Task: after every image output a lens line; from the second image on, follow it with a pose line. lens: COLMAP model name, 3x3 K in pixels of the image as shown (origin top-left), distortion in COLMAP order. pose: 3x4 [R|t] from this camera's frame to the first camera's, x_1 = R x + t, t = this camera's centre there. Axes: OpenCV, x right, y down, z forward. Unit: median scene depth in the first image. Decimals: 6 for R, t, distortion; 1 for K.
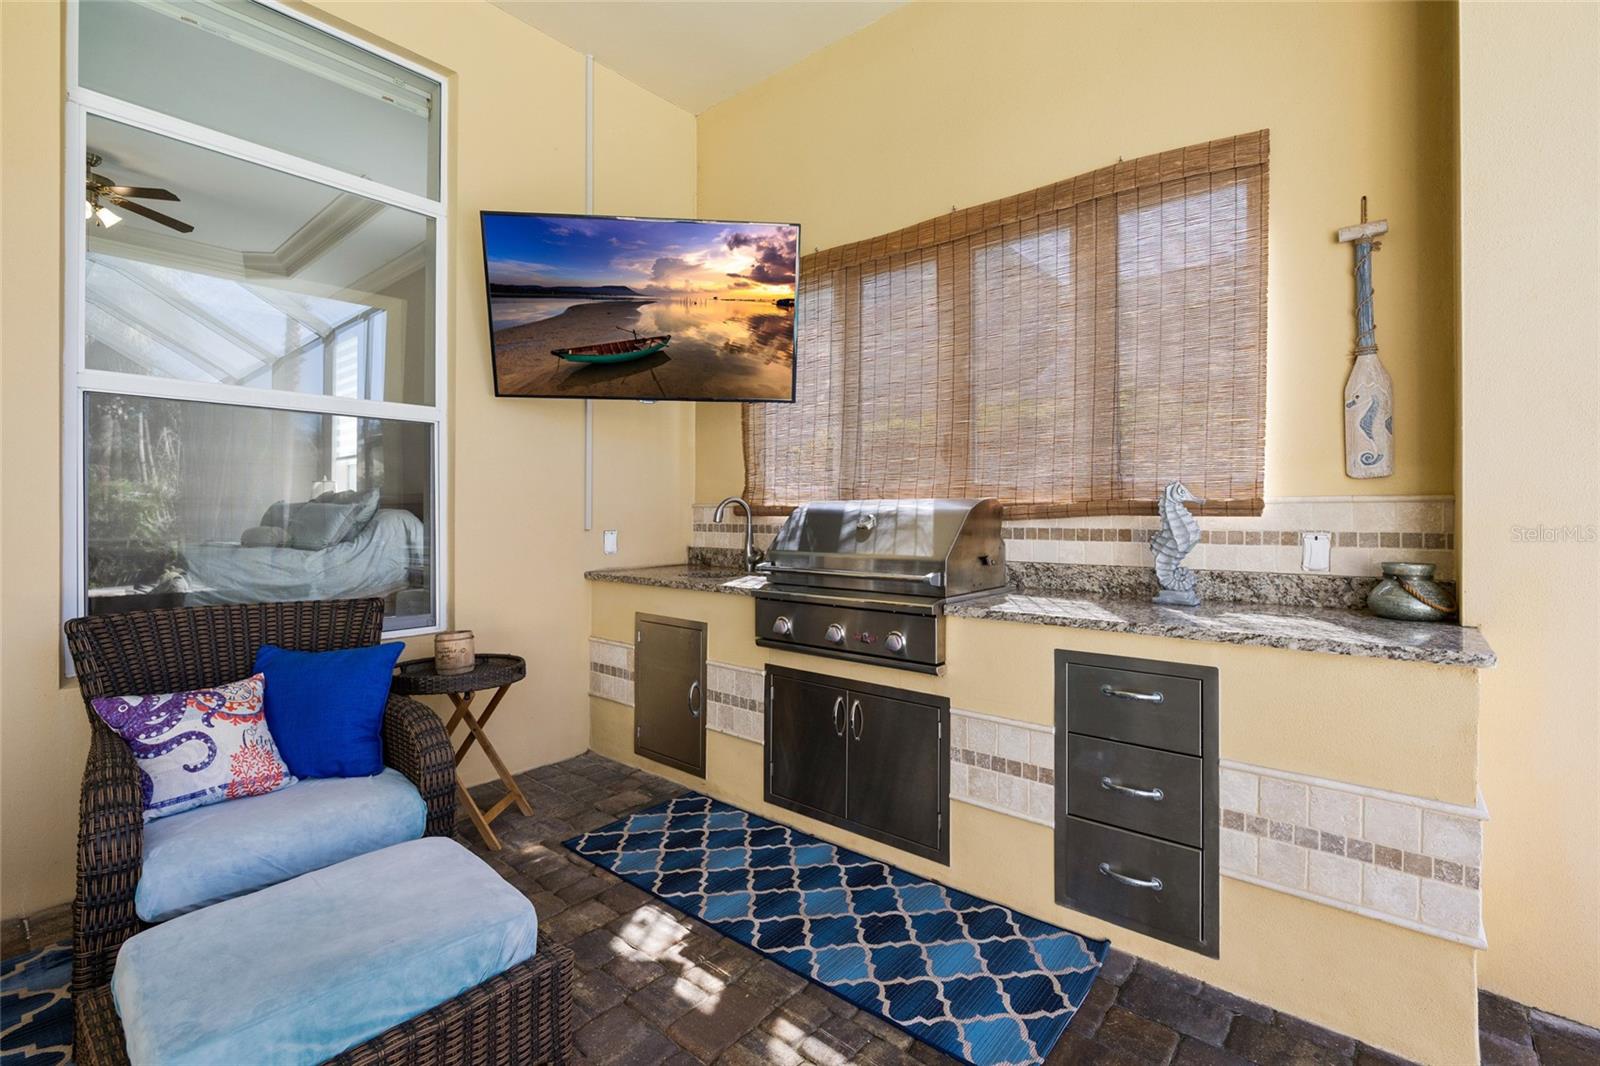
lens RADIAL K [[718.9, 0, 797.0], [0, 718.9, 518.4], [0, 0, 1]] dist [-0.012942, 0.005020]
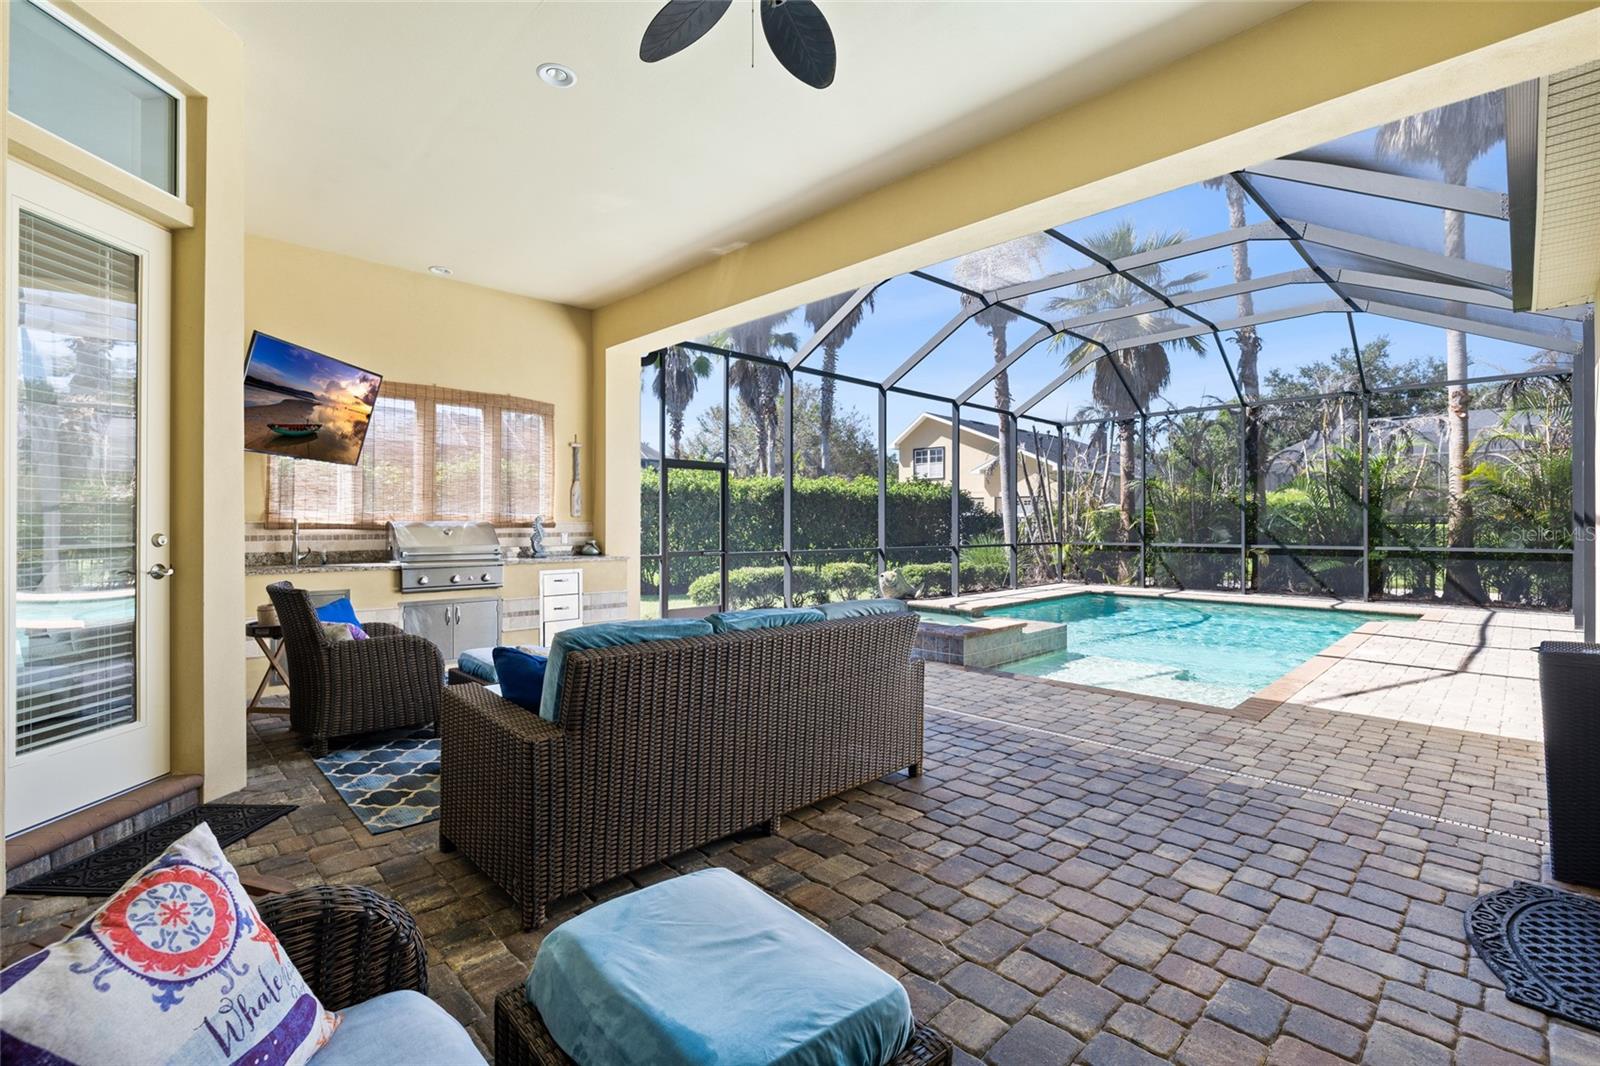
lens RADIAL K [[718.9, 0, 797.0], [0, 718.9, 518.4], [0, 0, 1]] dist [-0.012942, 0.005020]
pose [[0.101930, 0.003997, 0.994784, -1.811502], [0.002828, 0.999987, -0.004308, -0.021063], [-0.994788, 0.003252, 0.101917, -0.300120]]
